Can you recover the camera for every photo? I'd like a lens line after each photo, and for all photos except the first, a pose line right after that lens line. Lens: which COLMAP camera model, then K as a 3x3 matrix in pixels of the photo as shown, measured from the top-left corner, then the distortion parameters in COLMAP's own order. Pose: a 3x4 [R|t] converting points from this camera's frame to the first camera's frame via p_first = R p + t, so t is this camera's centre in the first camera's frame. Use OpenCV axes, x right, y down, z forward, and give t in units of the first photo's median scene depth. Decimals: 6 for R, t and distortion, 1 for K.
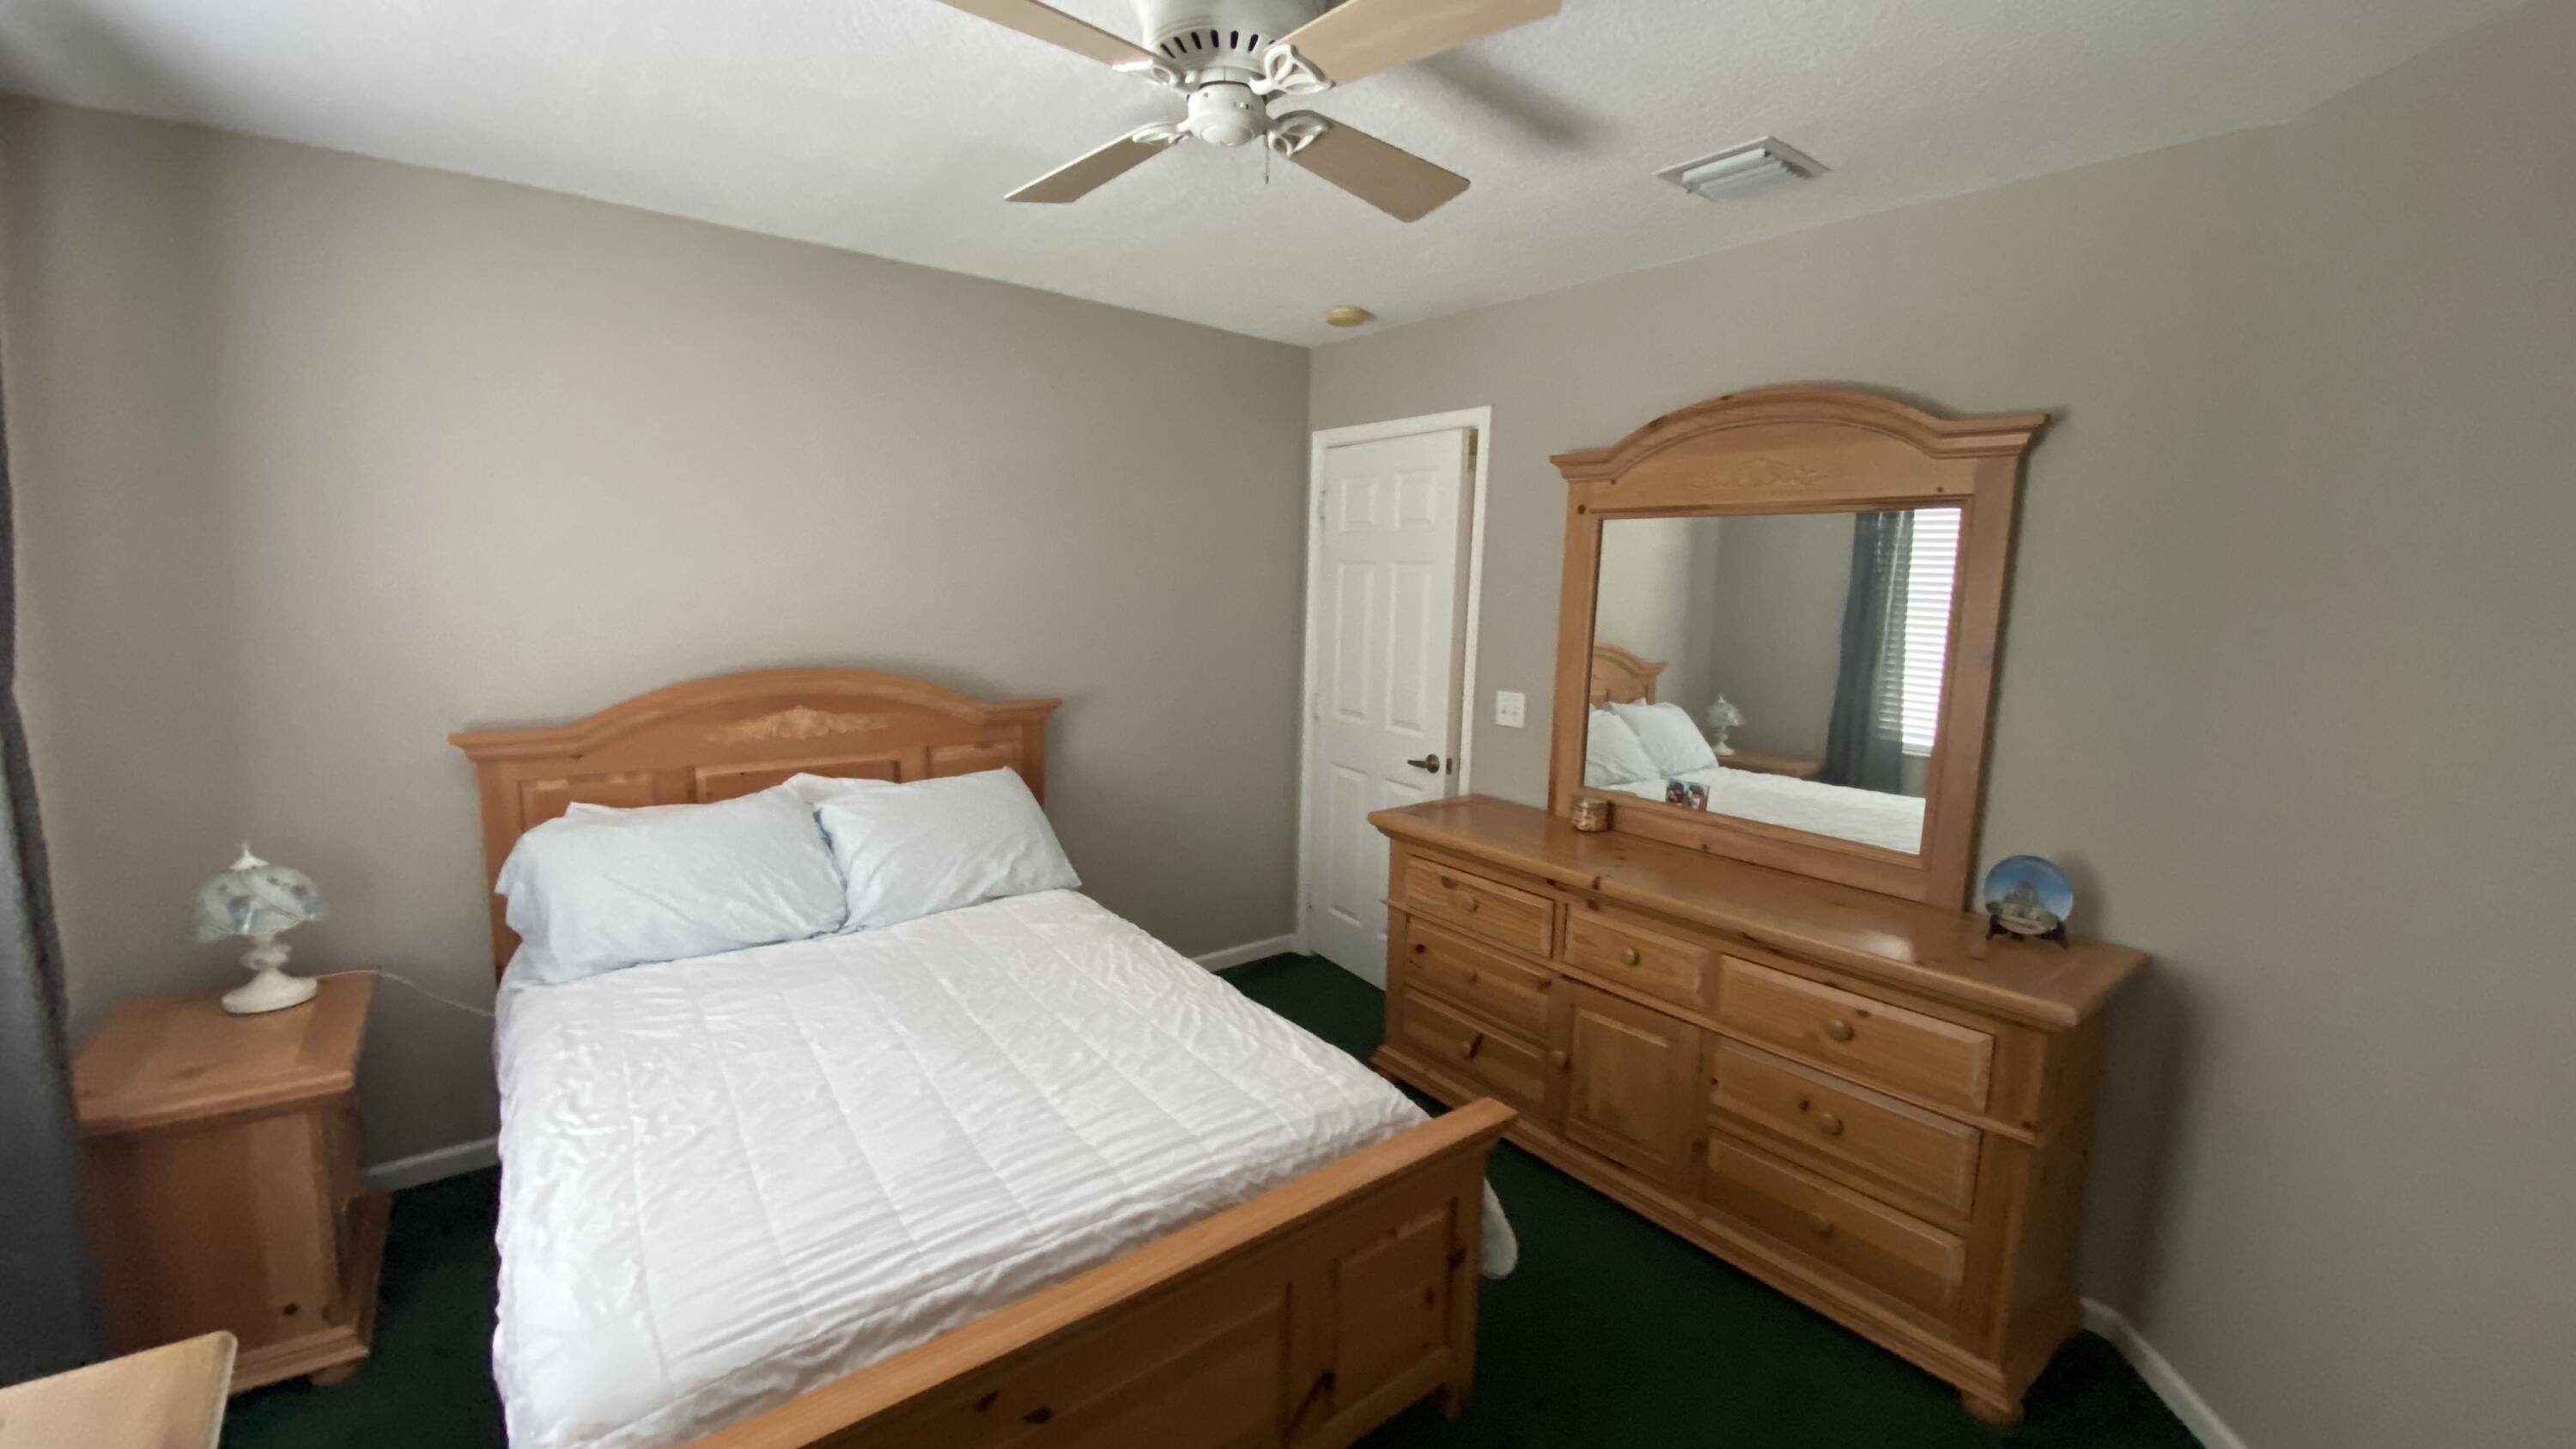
lens RADIAL K [[1038.2, 0, 1288.0], [0, 1038.2, 724.5], [0, 0, 1]] dist [-0.001628, -0.000261]
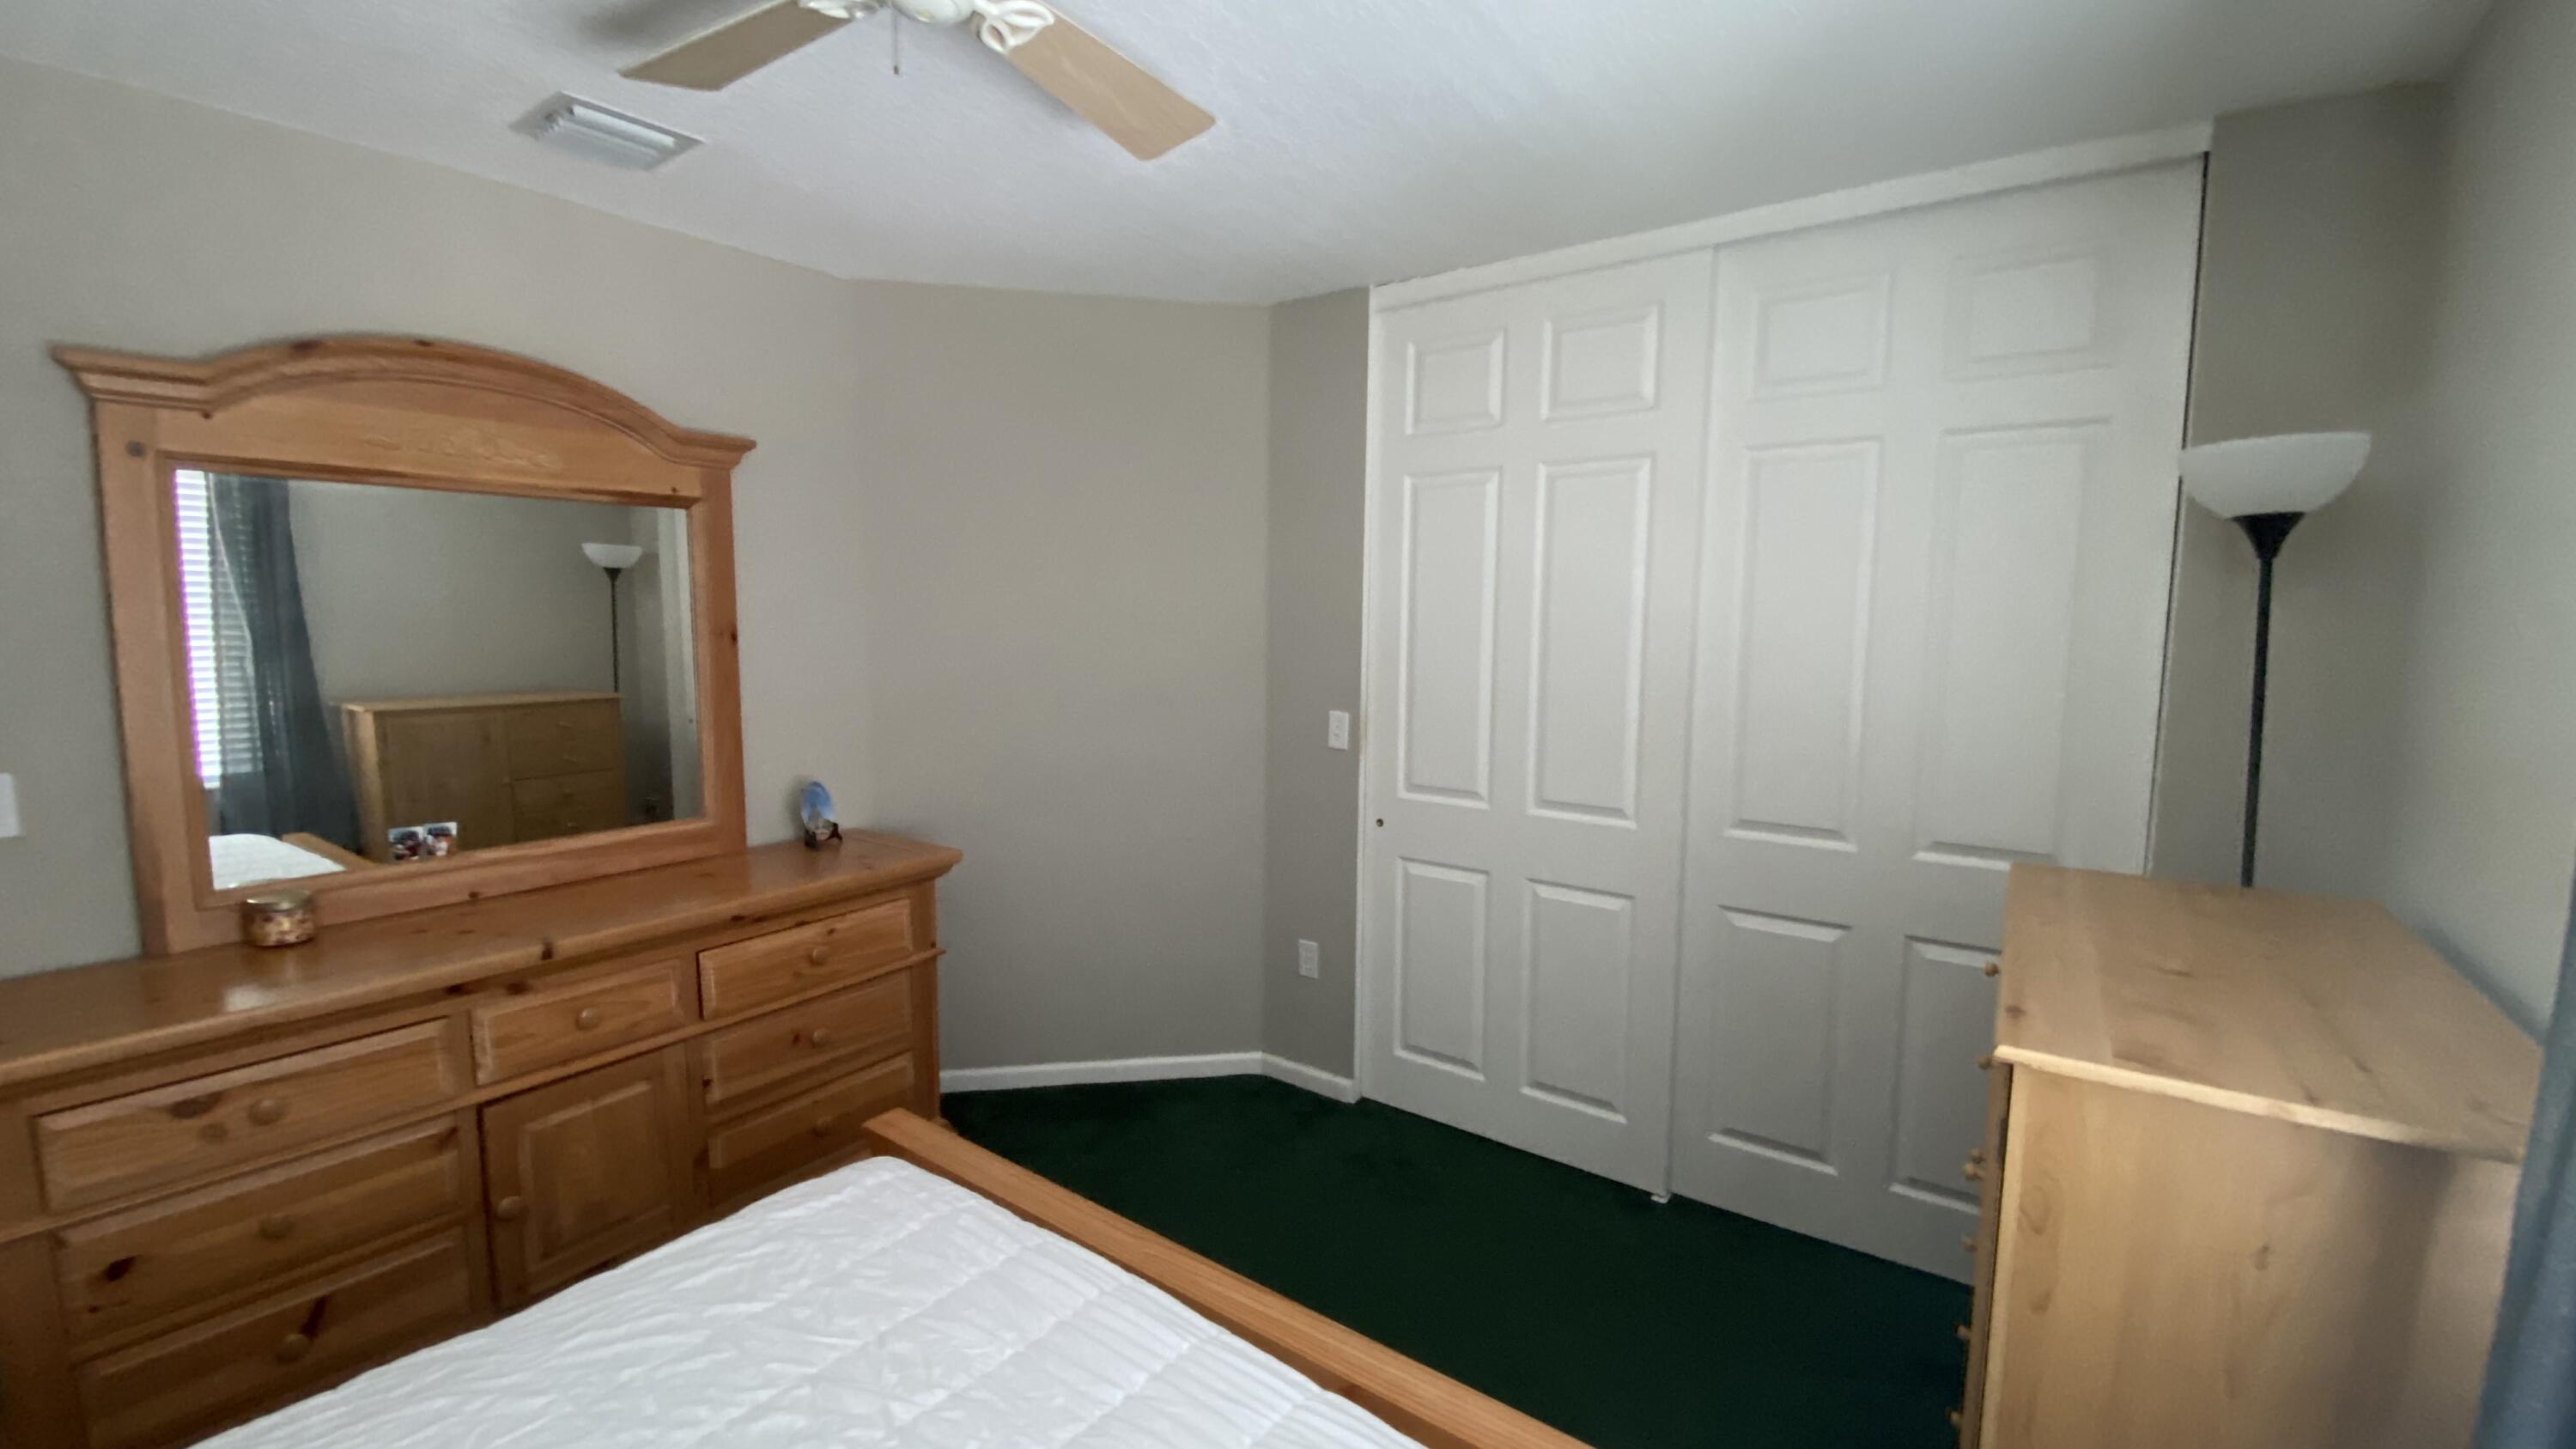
lens RADIAL K [[1038.2, 0, 1288.0], [0, 1038.2, 724.5], [0, 0, 1]] dist [-0.001628, -0.000261]
pose [[-0.268952, -0.139553, 0.952990, -0.569398], [0.117022, 0.977383, 0.176151, -0.088114], [-0.956018, 0.158897, -0.246539, 0.603851]]
